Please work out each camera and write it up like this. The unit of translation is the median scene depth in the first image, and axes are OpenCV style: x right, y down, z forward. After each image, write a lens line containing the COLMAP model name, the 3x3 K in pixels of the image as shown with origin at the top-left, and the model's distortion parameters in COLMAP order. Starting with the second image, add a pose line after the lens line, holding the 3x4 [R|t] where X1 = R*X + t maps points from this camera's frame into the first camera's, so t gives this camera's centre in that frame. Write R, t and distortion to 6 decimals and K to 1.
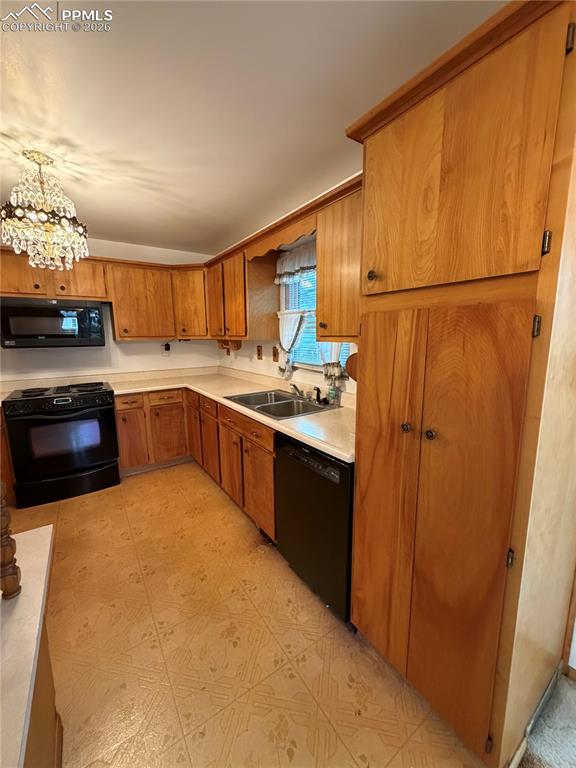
lens RADIAL K [[305.9, 0, 291.1], [0, 305.9, 382.8], [0, 0, 1]] dist [0.000630, 0.000031]
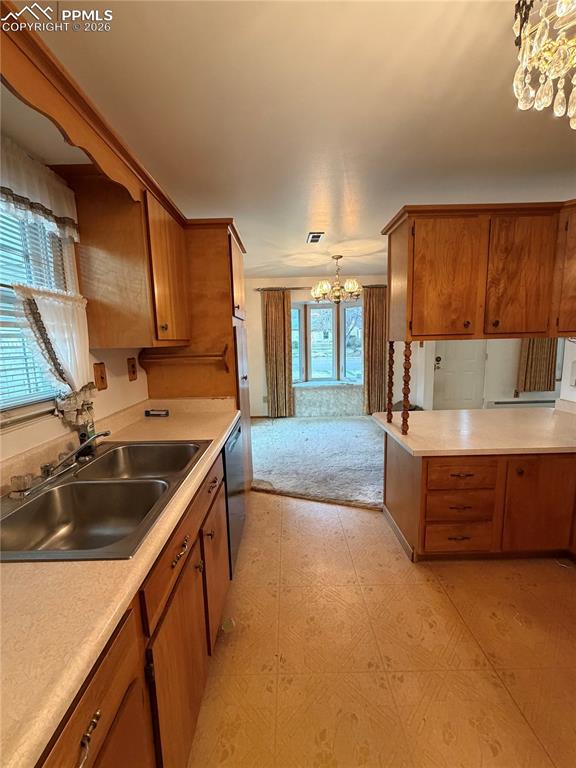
lens RADIAL K [[305.9, 0, 287.5], [0, 305.9, 385.1], [0, 0, 1]] dist [0.000630, 0.000031]
pose [[-0.831396, -0.051467, 0.553292, -0.694098], [0.115039, 0.958189, 0.261991, -0.225347], [-0.543642, 0.281469, -0.790714, 1.579585]]
